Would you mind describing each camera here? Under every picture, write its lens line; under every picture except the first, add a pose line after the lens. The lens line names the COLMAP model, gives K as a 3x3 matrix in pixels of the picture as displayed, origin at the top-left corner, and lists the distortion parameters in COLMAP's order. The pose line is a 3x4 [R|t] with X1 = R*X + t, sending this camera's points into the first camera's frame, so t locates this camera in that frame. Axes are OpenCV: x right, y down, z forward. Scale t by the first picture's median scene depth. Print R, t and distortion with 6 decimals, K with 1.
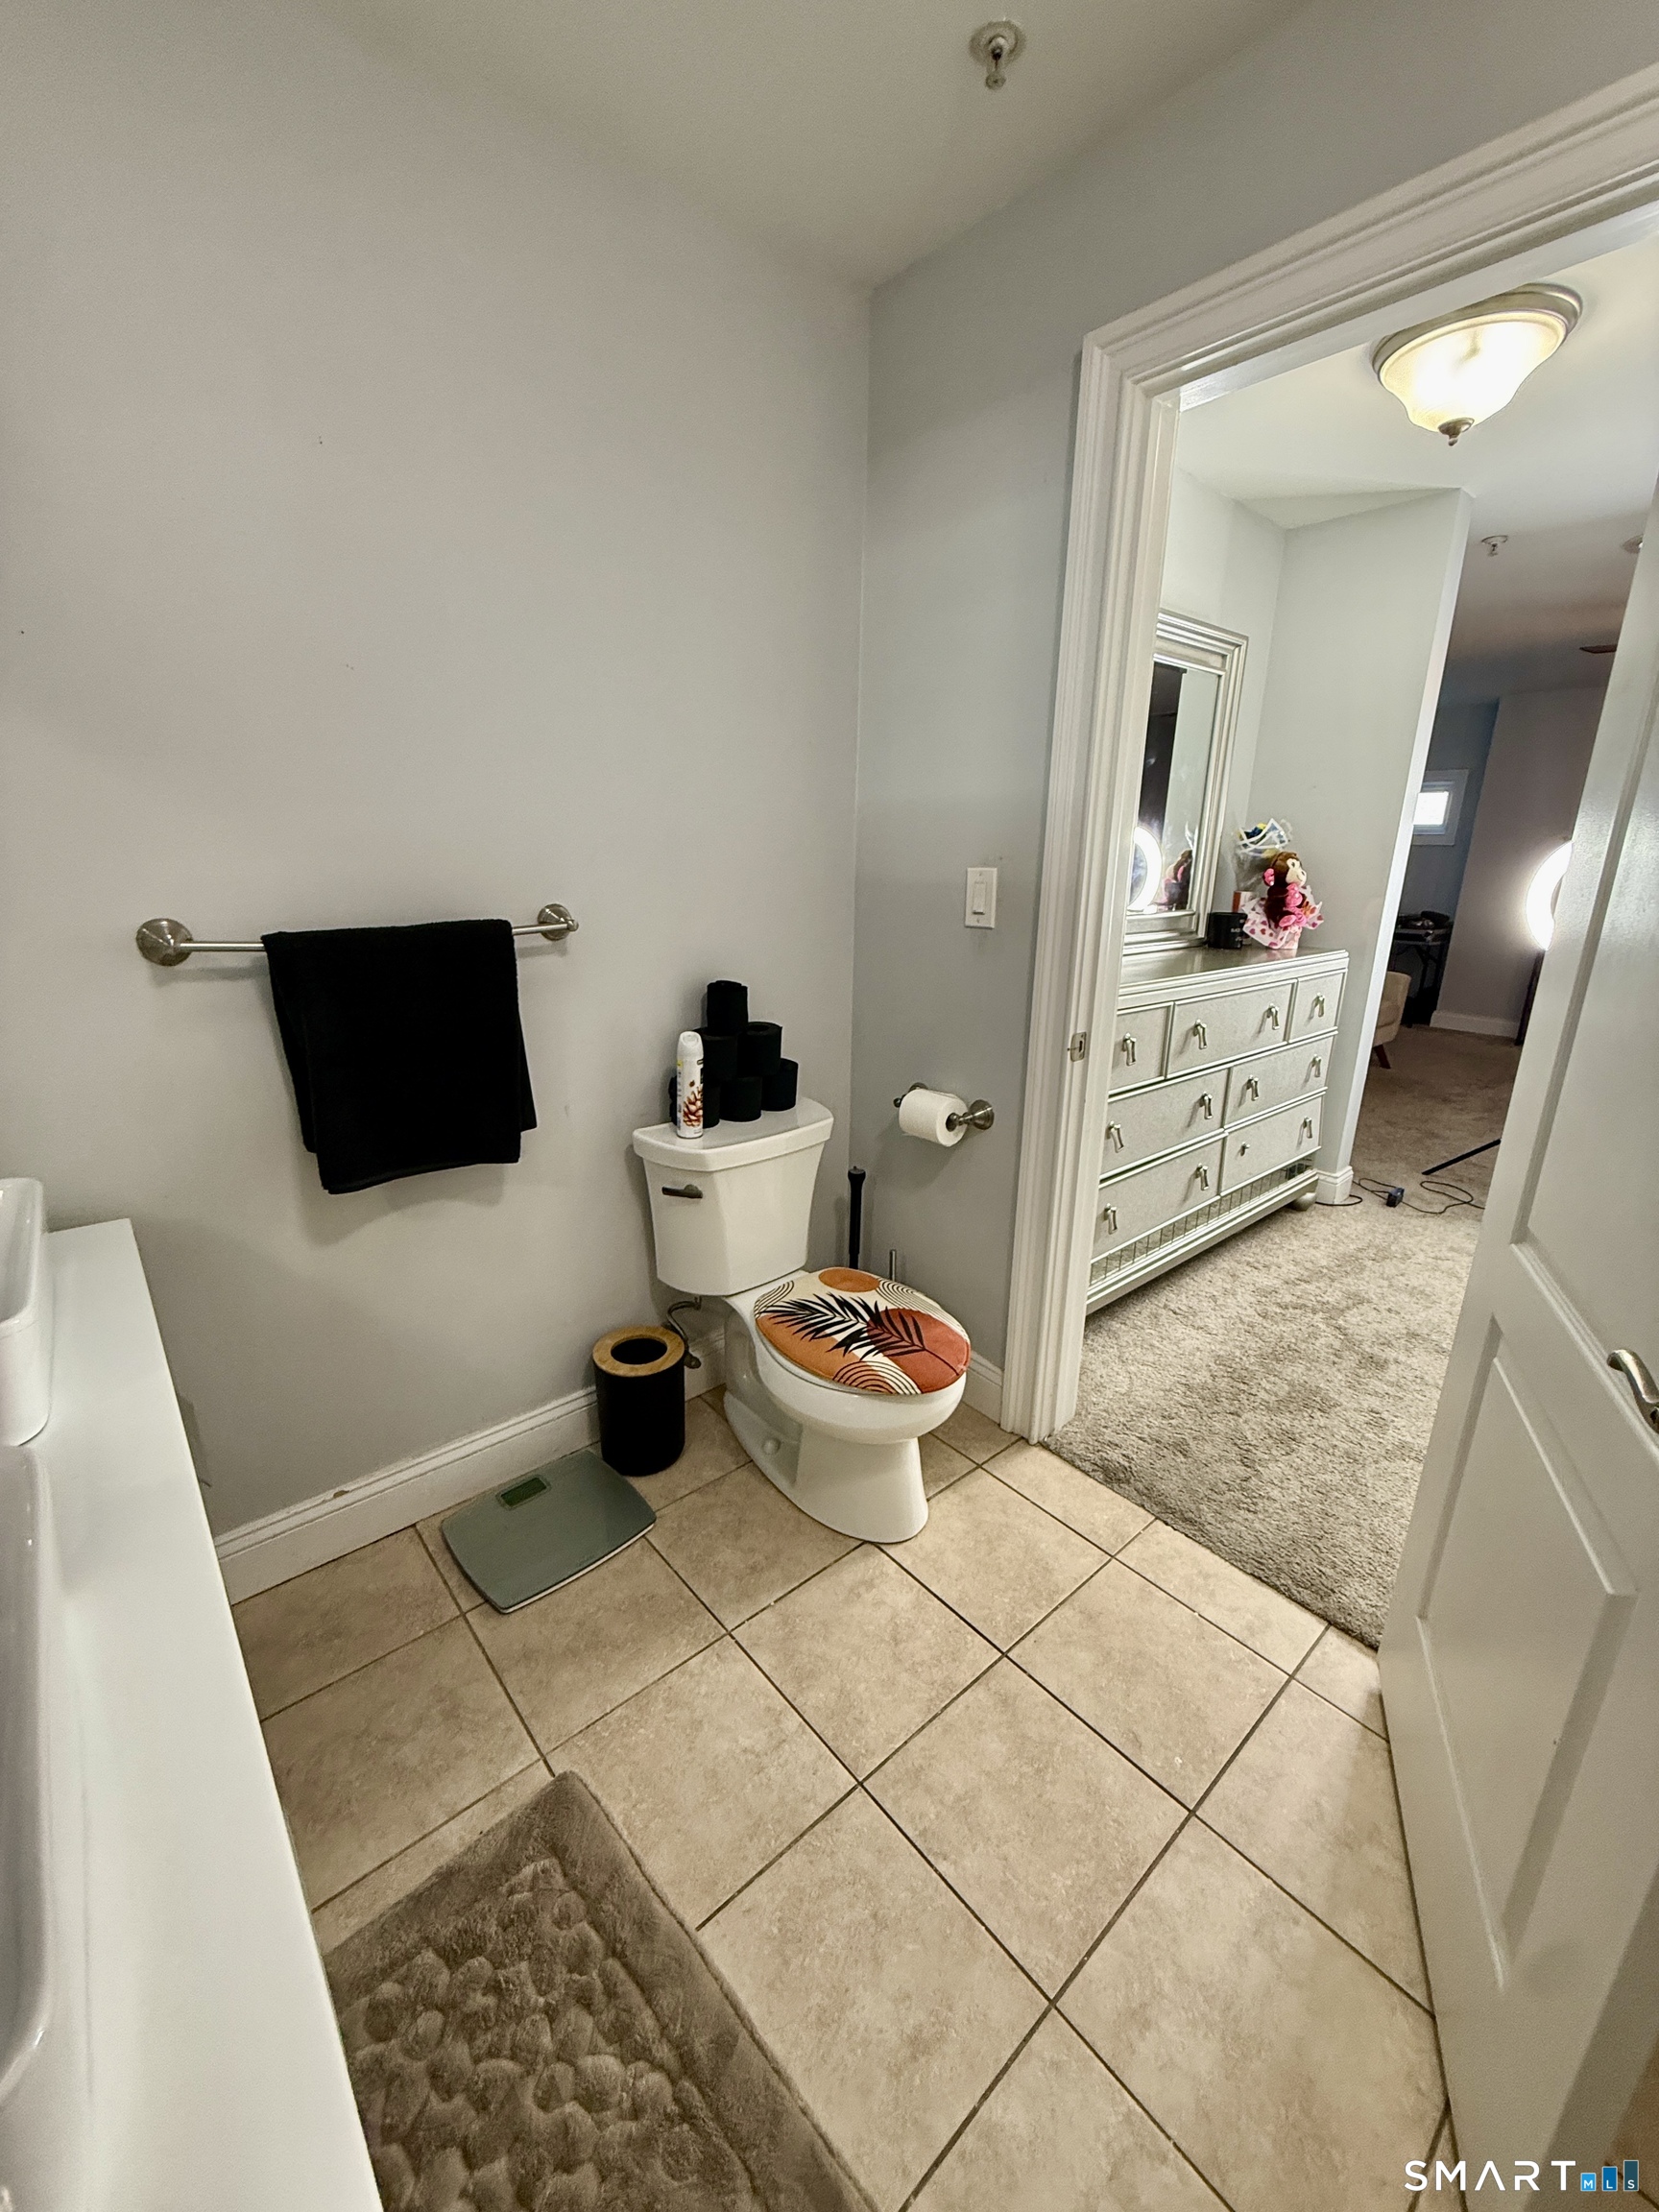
lens RADIAL K [[888.3, 0, 829.5], [0, 888.3, 1106.0], [0, 0, 1]] dist [-0.000655, -0.000107]
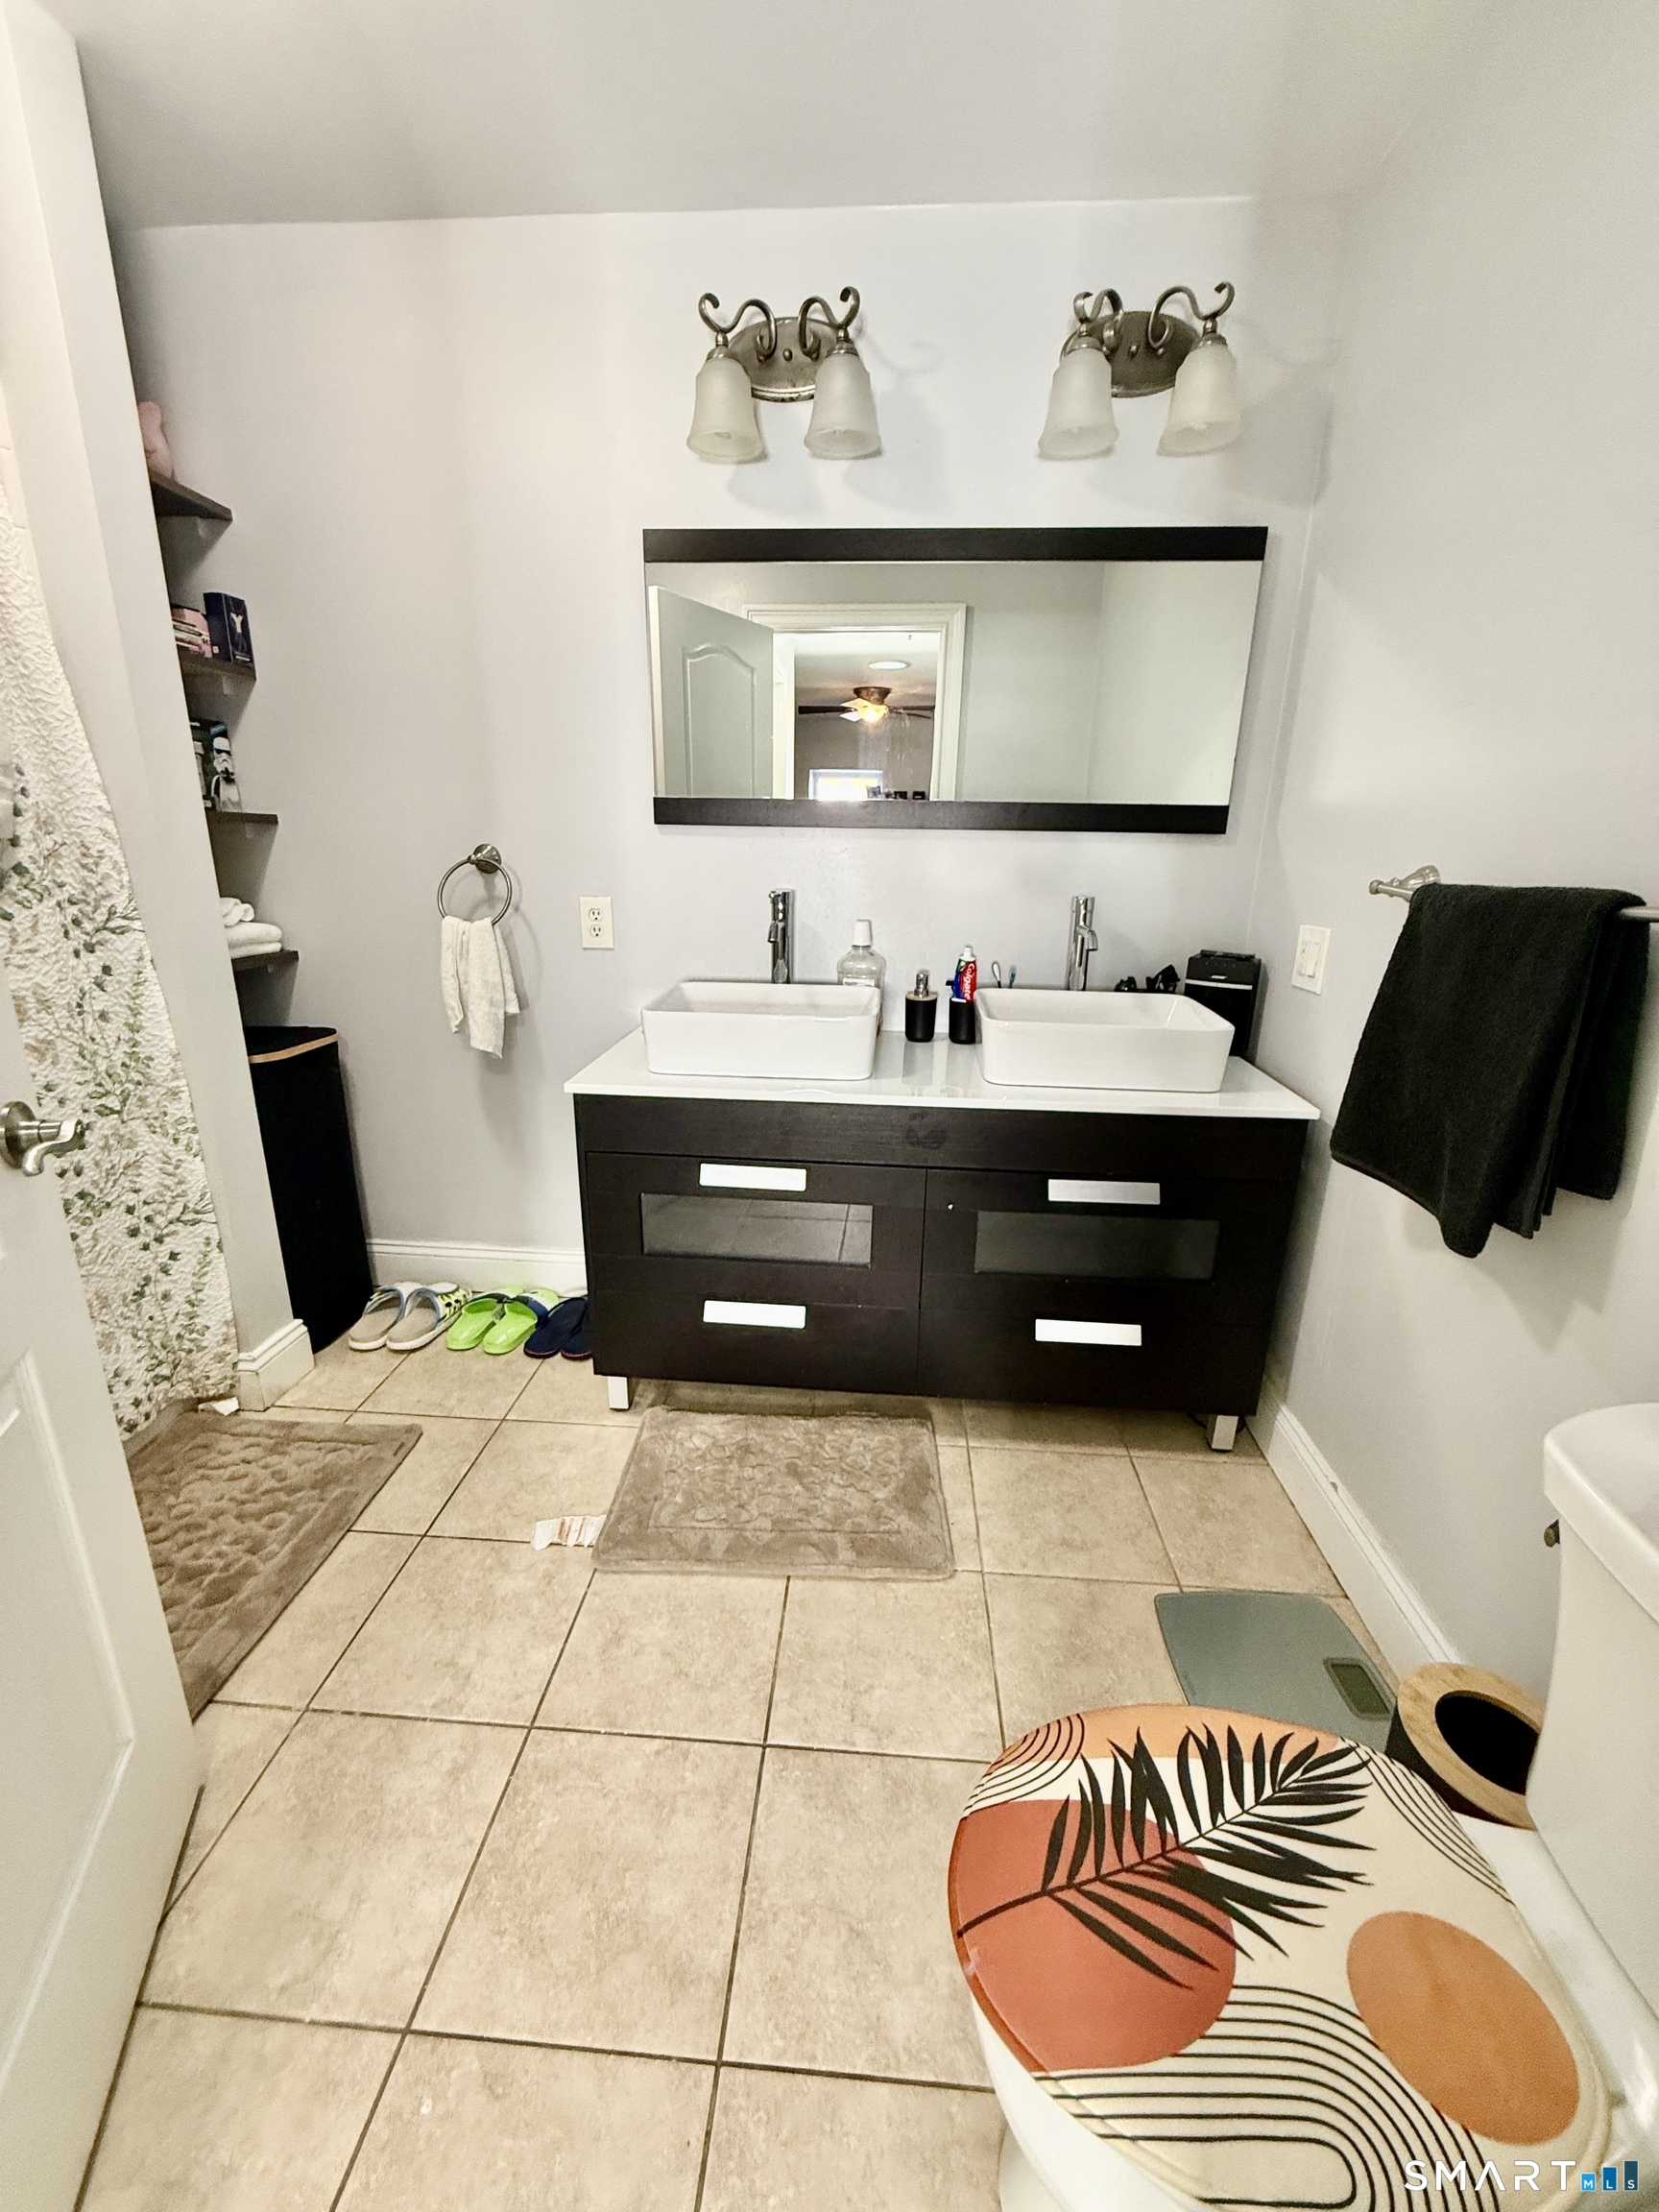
lens RADIAL K [[888.3, 0, 829.5], [0, 888.3, 1106.0], [0, 0, 1]] dist [-0.000655, -0.000107]
pose [[-0.711770, 0.174286, -0.680447, 0.488013], [-0.221083, 0.863905, 0.452537, -0.267761], [0.666712, 0.472538, -0.576370, 1.202605]]
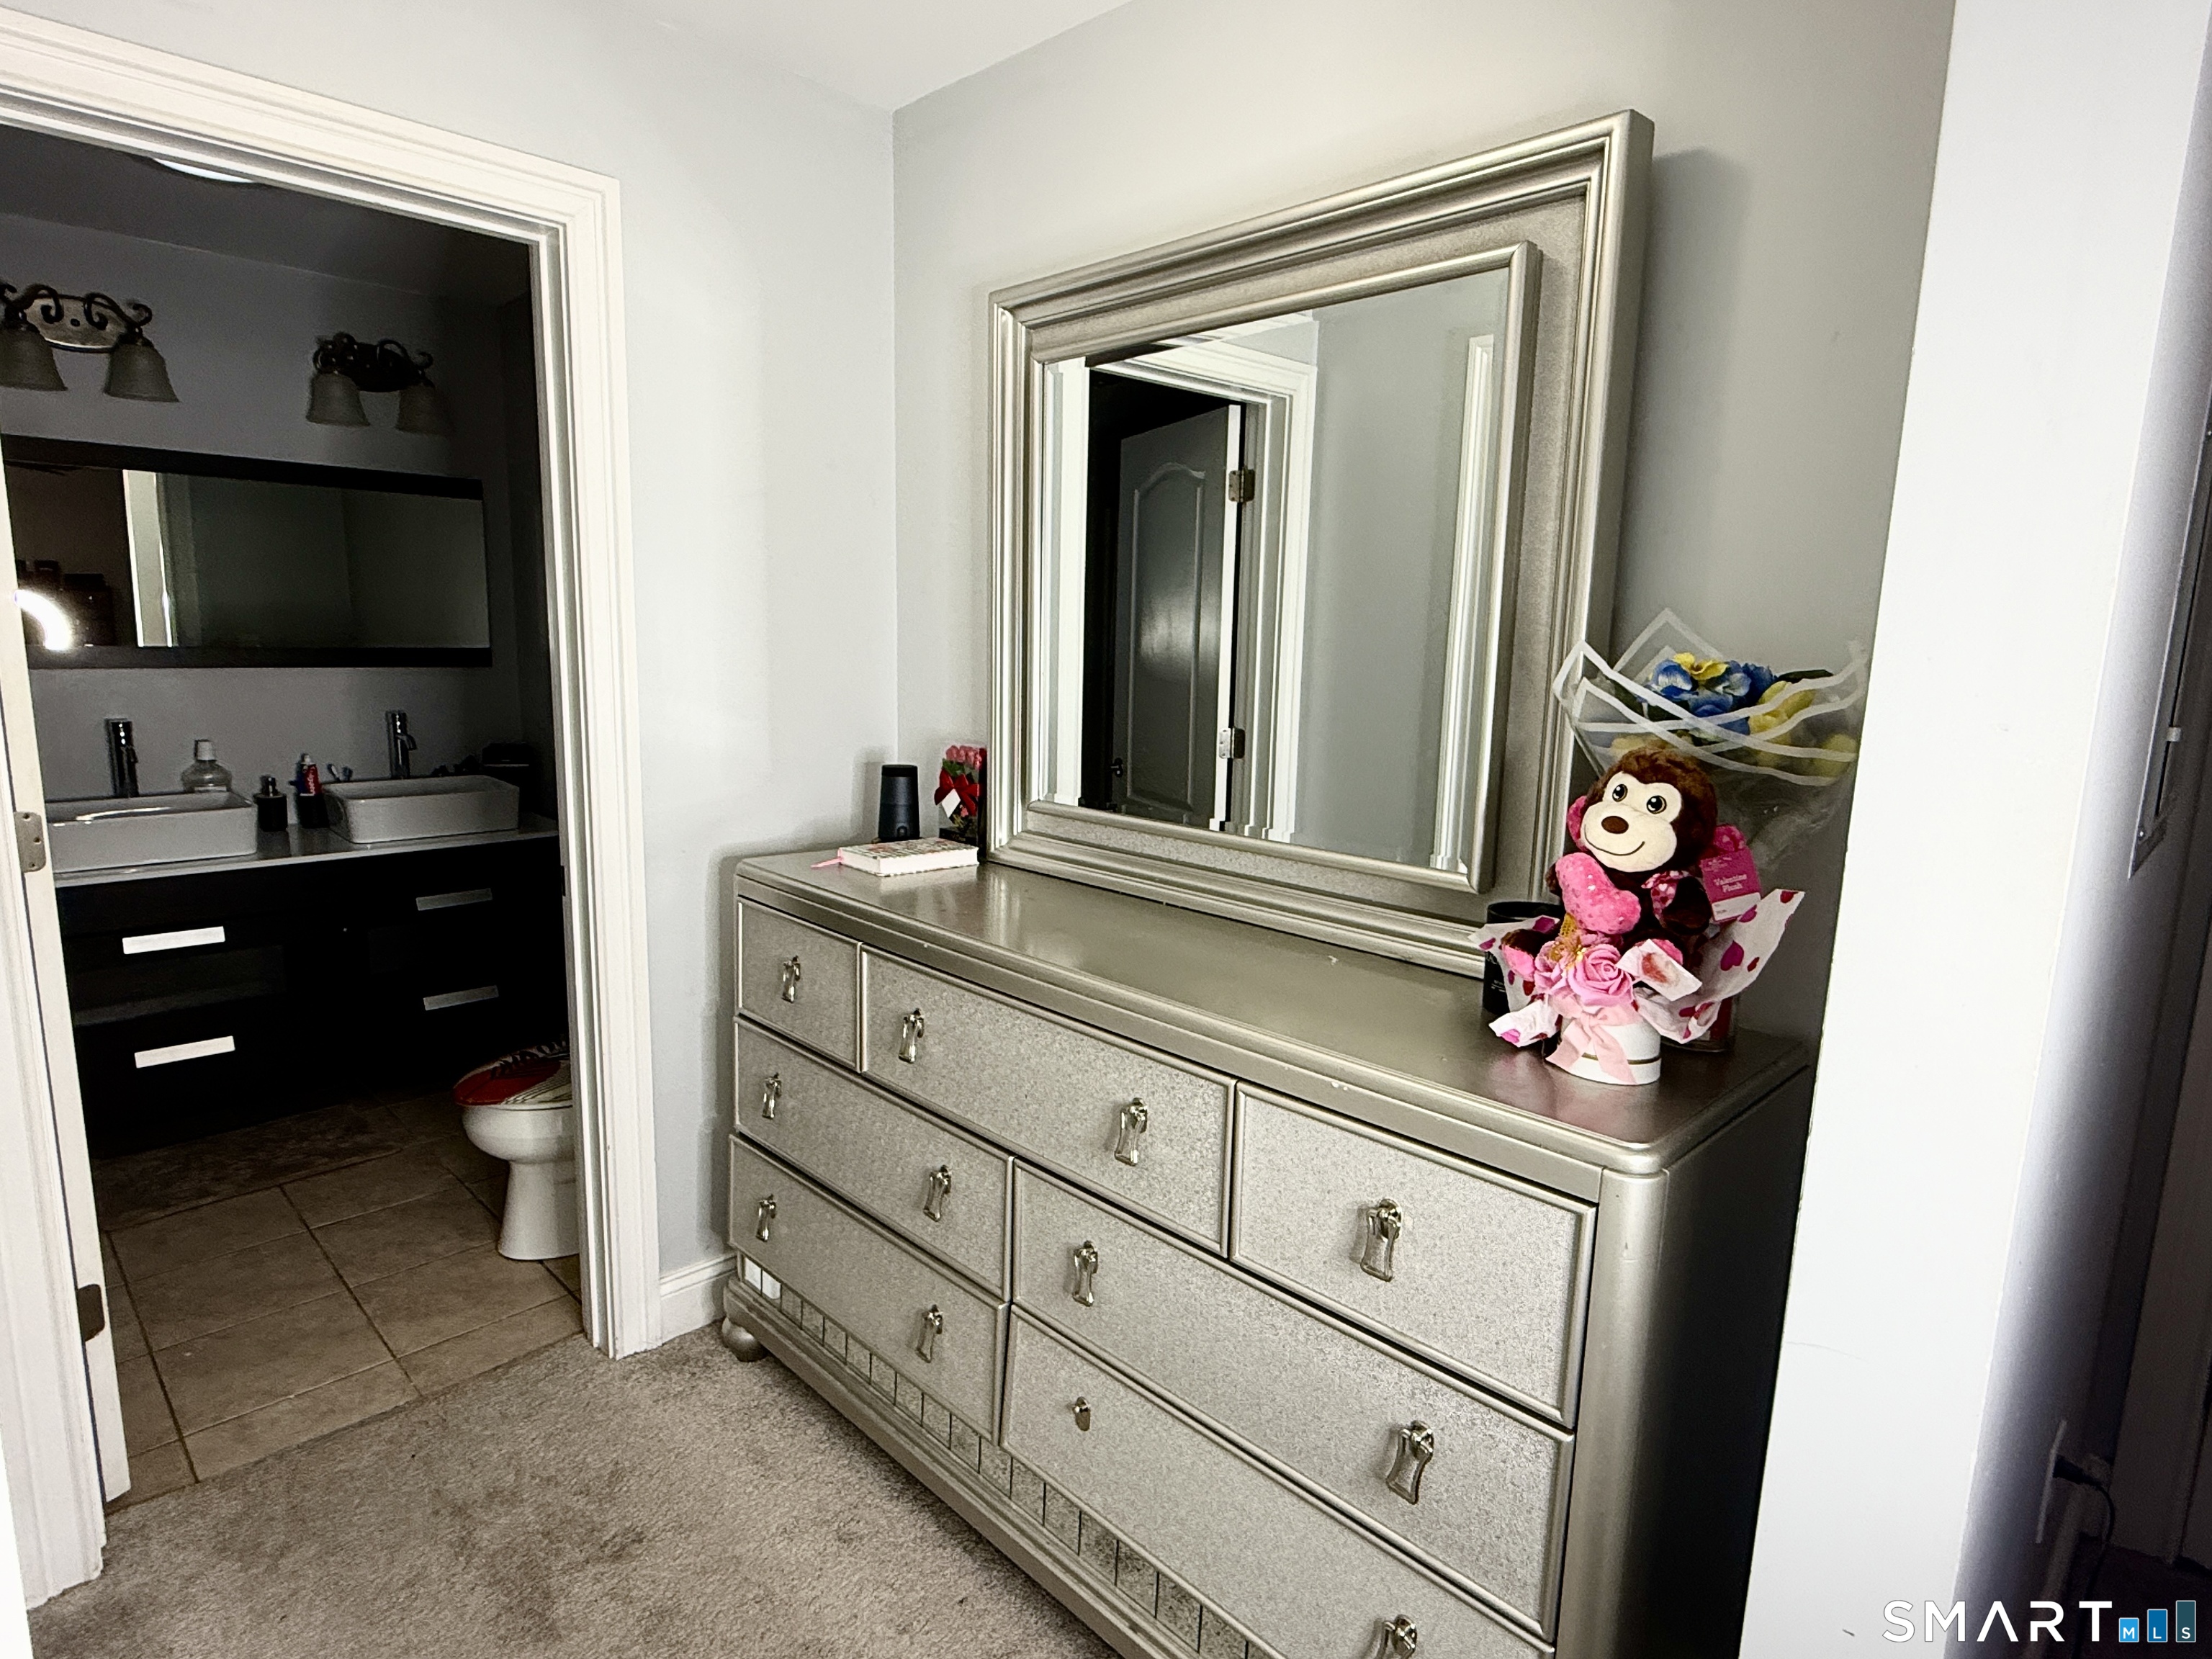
lens RADIAL K [[1209.4, 0, 1106.0], [0, 1209.4, 829.5], [0, 0, 1]] dist [0.006877, -0.000105]
pose [[0.071661, 0.151607, -0.985840, 2.067682], [-0.306489, 0.943909, 0.122880, -0.594657], [0.949173, 0.293343, 0.114107, 1.801666]]
